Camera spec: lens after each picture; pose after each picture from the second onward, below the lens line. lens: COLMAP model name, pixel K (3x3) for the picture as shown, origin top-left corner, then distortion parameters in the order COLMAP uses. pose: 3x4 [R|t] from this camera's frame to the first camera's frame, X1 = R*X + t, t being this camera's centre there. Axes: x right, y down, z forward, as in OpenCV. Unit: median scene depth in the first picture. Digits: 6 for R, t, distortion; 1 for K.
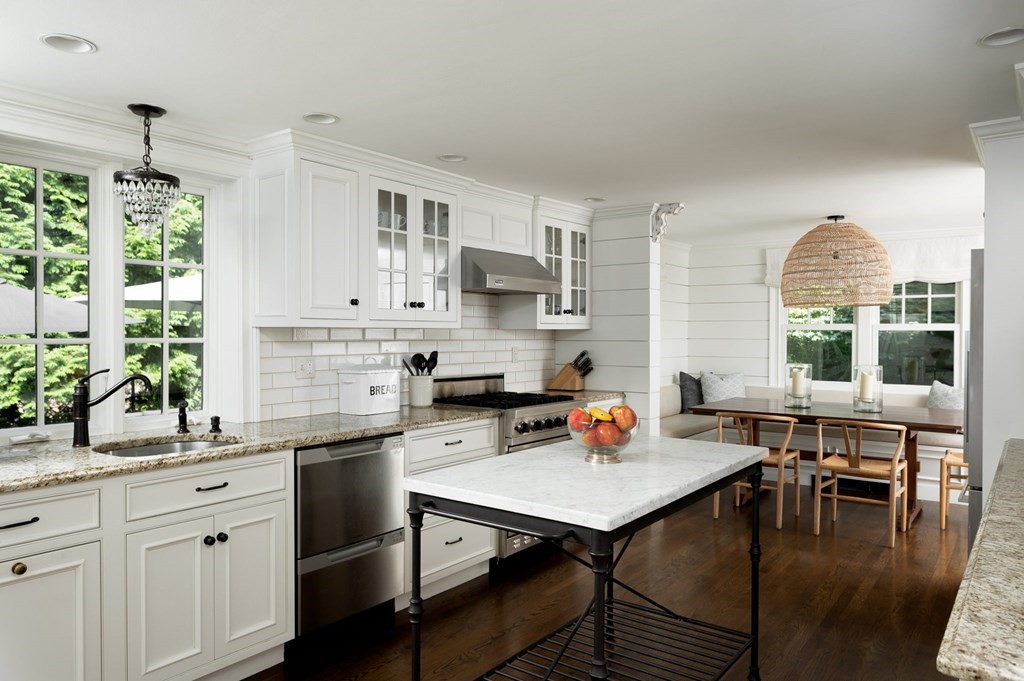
lens RADIAL K [[701.9, 0, 512.0], [0, 701.9, 340.5], [0, 0, 1]] dist [-0.003599, -0.001100]
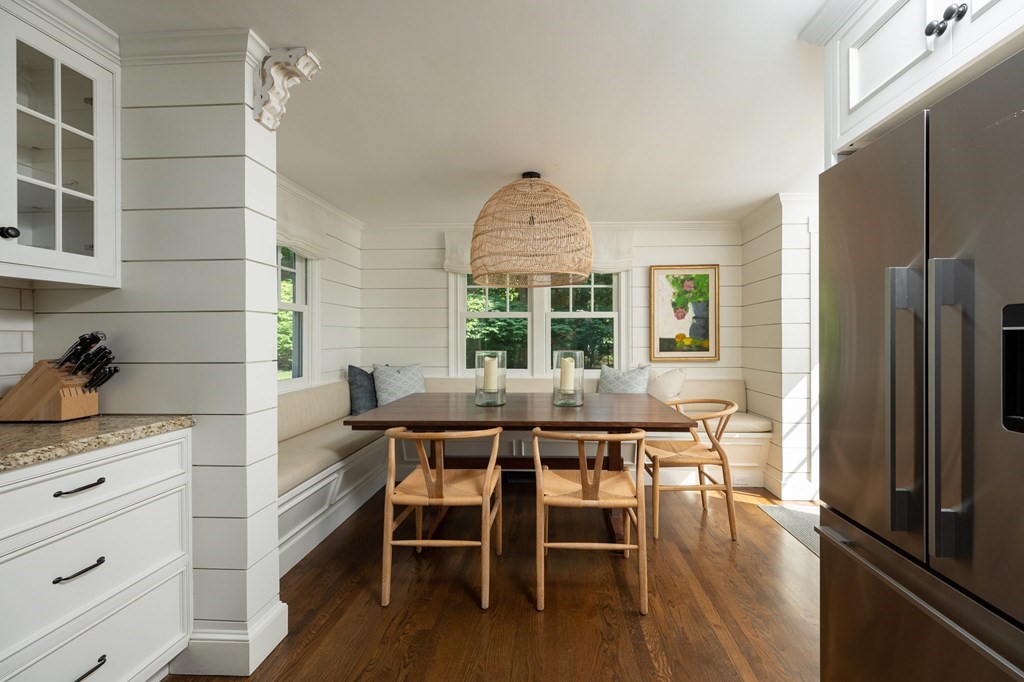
lens RADIAL K [[410.8, 0, 535.0], [0, 410.8, 338.5], [0, 0, 1]] dist [-0.001142, -0.000077]
pose [[0.826557, -0.005127, 0.562830, 0.167058], [0.011023, 0.999914, -0.007080, 0.020793], [-0.562745, 0.012056, 0.826542, 0.528444]]
